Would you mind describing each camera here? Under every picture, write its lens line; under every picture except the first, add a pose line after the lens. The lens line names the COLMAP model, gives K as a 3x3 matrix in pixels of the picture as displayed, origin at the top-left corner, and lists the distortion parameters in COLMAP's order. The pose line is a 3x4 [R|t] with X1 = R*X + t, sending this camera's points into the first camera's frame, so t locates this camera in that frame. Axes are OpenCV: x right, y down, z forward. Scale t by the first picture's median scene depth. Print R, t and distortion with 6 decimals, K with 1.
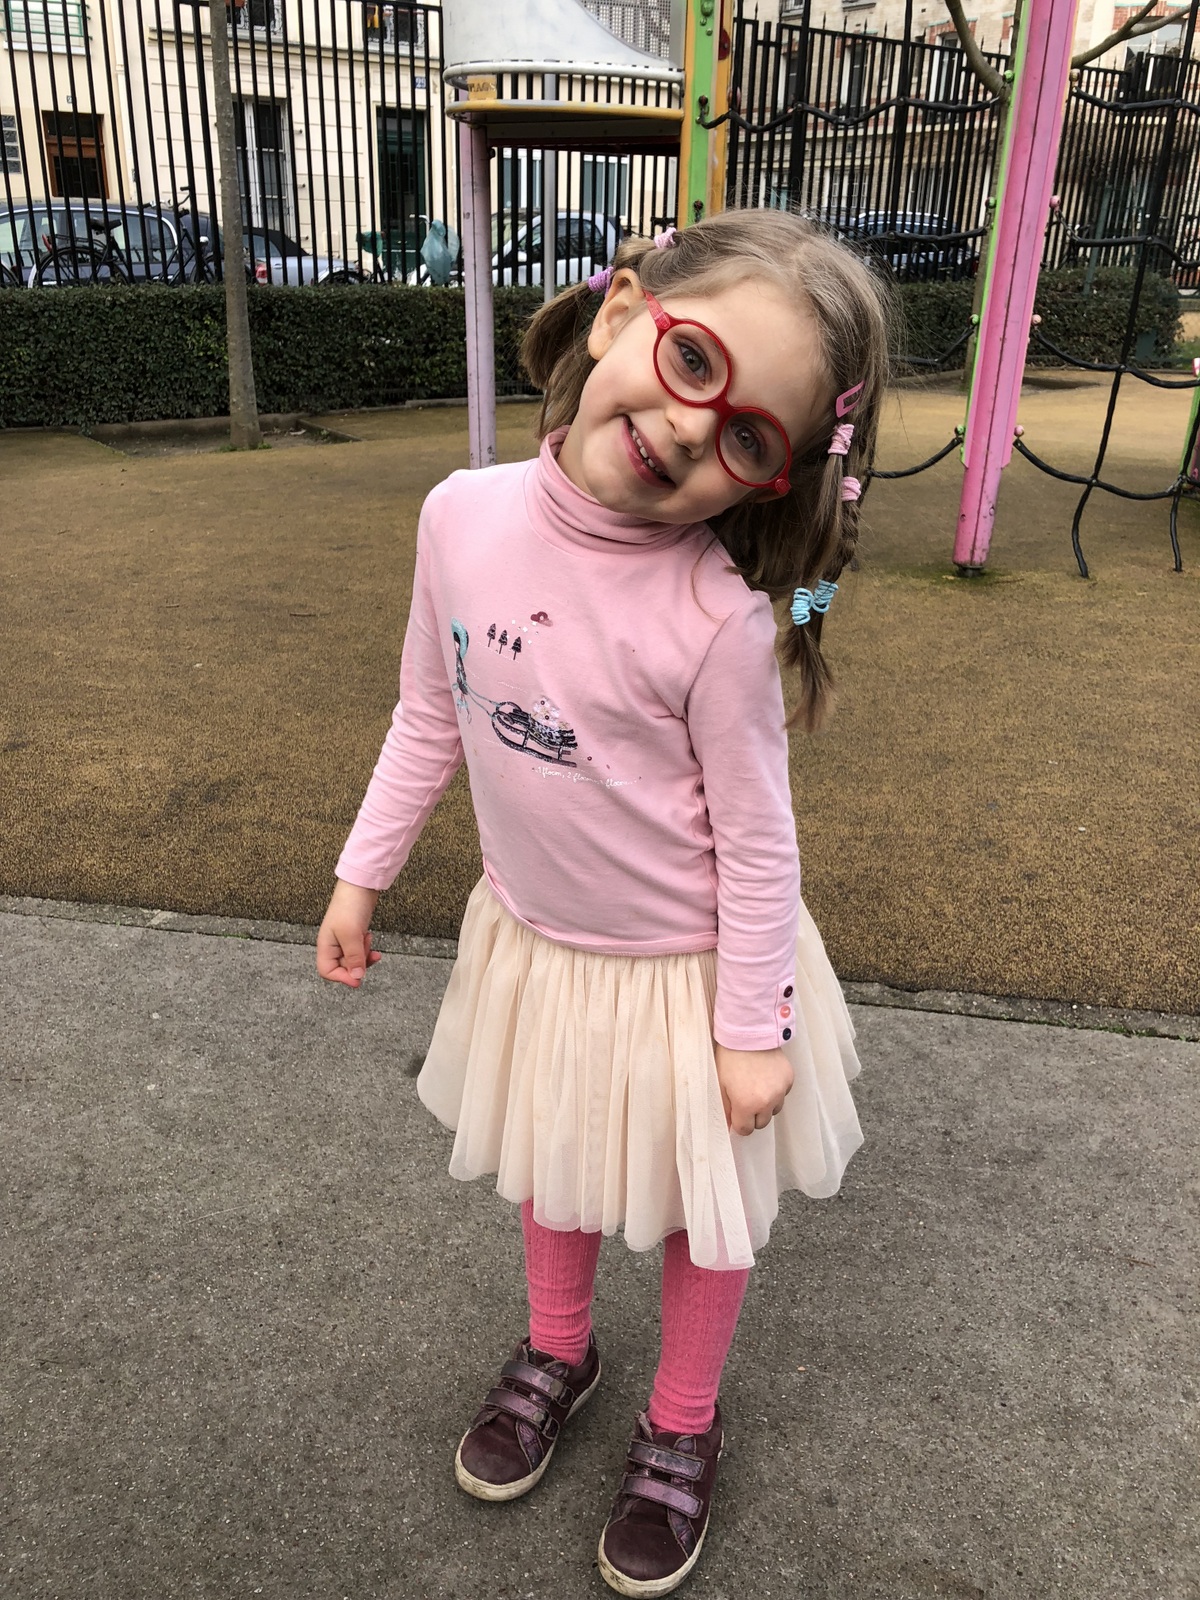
lens RADIAL K [[1327.1, 0, 600.6], [0, 1327.1, 818.3], [0, 0, 1]] dist [0.014837, 0.002929]
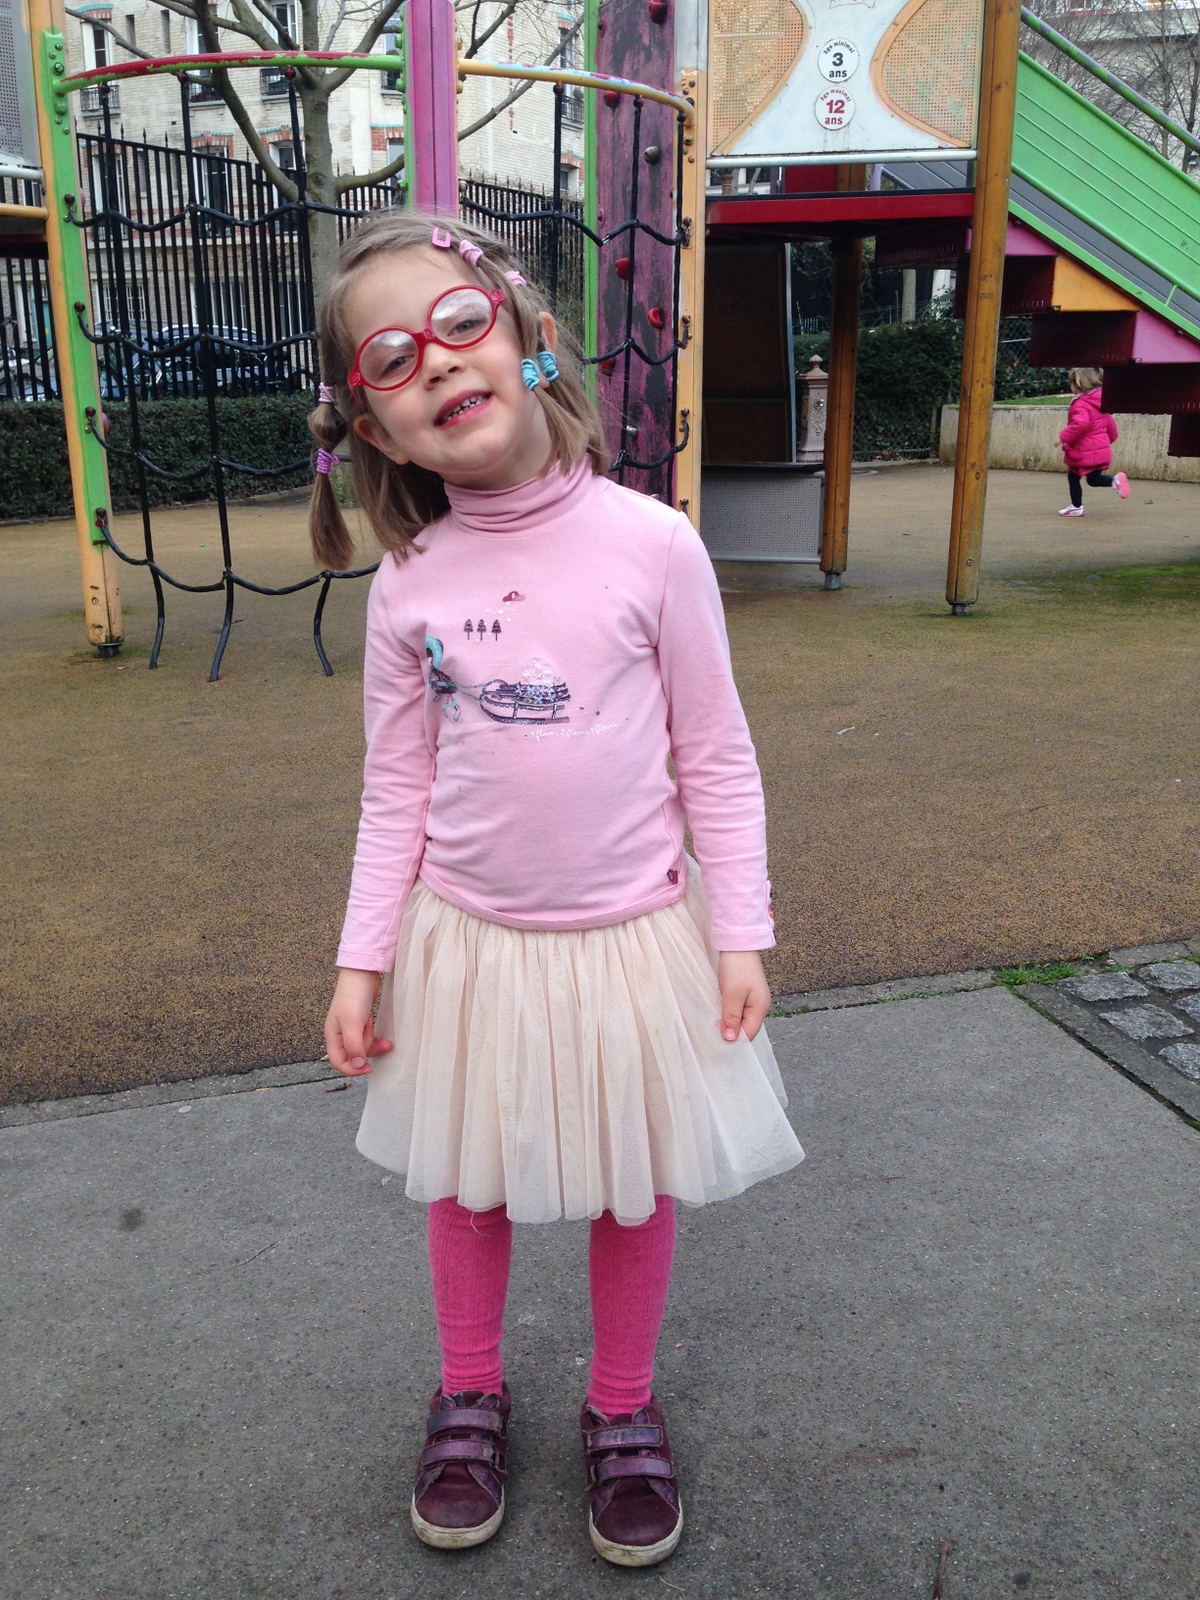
lens RADIAL K [[1524.7, 0, 600.8], [0, 1524.7, 792.6], [0, 0, 1]] dist [0.153104, -0.264230]
pose [[0.883267, -0.143007, 0.446529, -0.241971], [0.203777, 0.974788, -0.090897, 0.059133], [-0.422273, 0.171278, 0.890140, -0.075956]]
